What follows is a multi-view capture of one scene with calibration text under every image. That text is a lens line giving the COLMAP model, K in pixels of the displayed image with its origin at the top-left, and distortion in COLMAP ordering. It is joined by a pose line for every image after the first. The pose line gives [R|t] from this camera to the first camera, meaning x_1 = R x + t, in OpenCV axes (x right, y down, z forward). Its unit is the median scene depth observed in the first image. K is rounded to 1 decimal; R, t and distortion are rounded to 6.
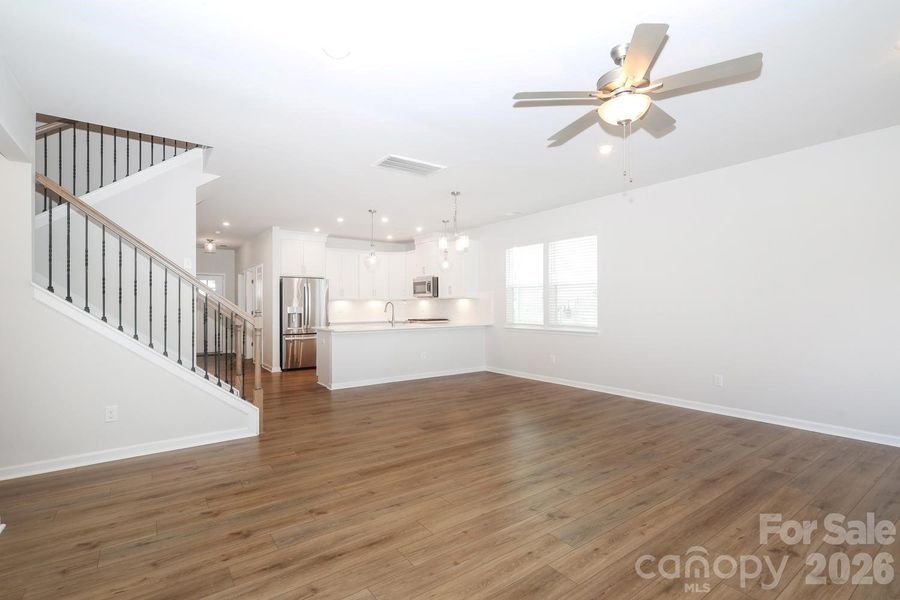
lens RADIAL K [[418.5, 0, 454.3], [0, 418.5, 302.5], [0, 0, 1]] dist [-0.001897, 0.002479]
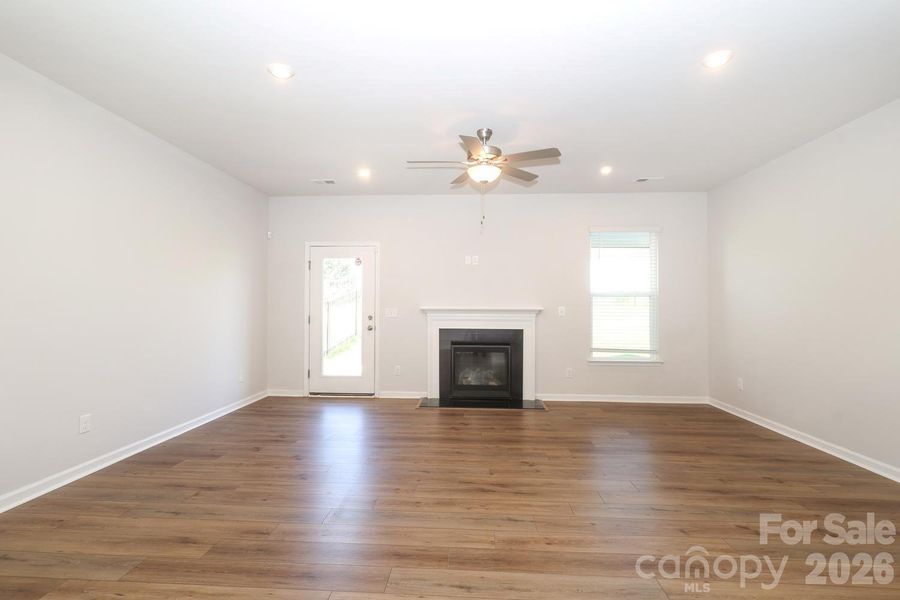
lens RADIAL K [[418.5, 0, 451.4], [0, 418.5, 303.4], [0, 0, 1]] dist [-0.001897, 0.002479]
pose [[-0.768390, 0.009977, 0.639904, -0.176270], [-0.002437, 0.999826, -0.018515, 0.007741], [-0.639978, -0.015787, -0.768231, 0.900497]]
